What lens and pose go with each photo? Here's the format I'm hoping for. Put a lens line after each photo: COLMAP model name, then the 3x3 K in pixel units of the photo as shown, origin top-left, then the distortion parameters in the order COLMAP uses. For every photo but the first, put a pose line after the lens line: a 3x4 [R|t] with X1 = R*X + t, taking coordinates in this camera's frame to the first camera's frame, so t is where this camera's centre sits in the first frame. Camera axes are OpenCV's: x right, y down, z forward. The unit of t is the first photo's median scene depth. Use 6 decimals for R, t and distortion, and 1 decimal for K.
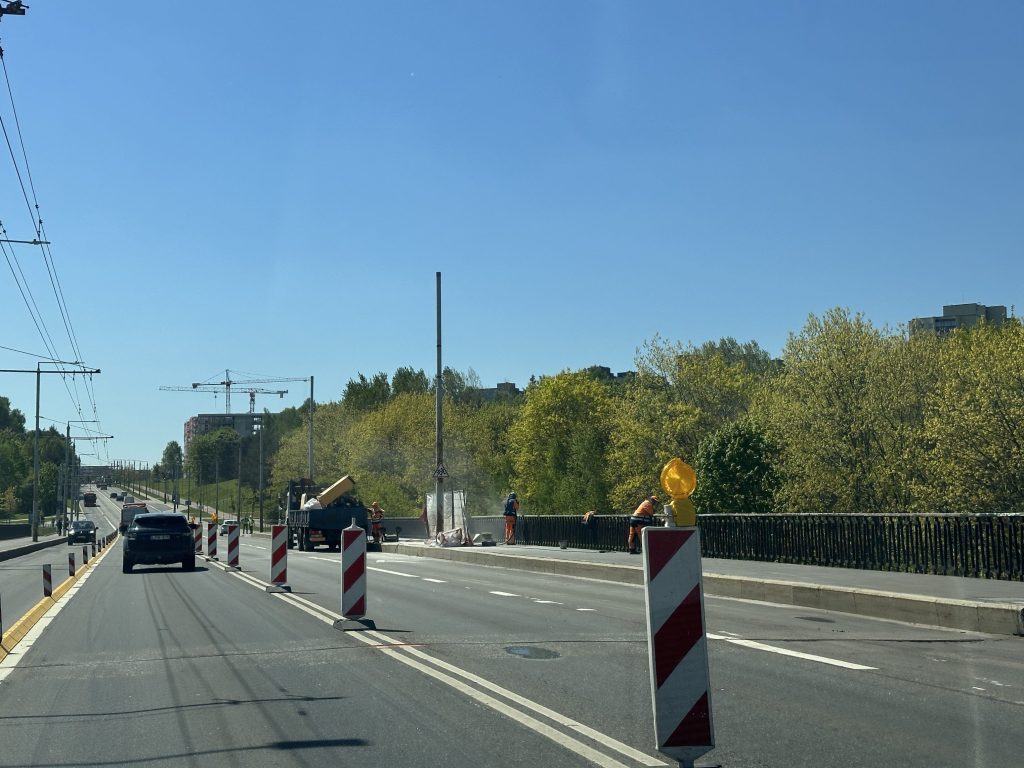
lens RADIAL K [[1603.0, 0, 511.3], [0, 1603.0, 331.8], [0, 0, 1]] dist [0.305052, -0.767833]
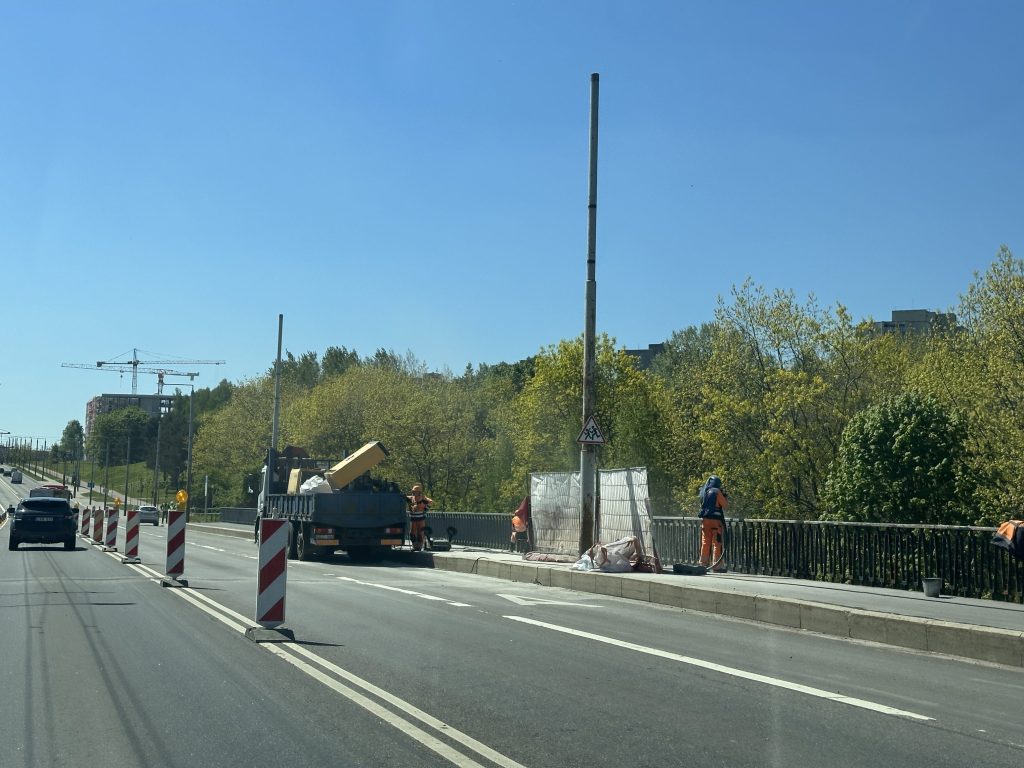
lens RADIAL K [[1603.0, 0, 511.3], [0, 1603.0, 331.8], [0, 0, 1]] dist [0.305052, -0.767833]
pose [[0.997595, 0.042800, 0.054514, -0.047093], [-0.042879, 0.999080, 0.000276, 0.024625], [-0.054452, -0.002613, 0.998513, 0.208753]]
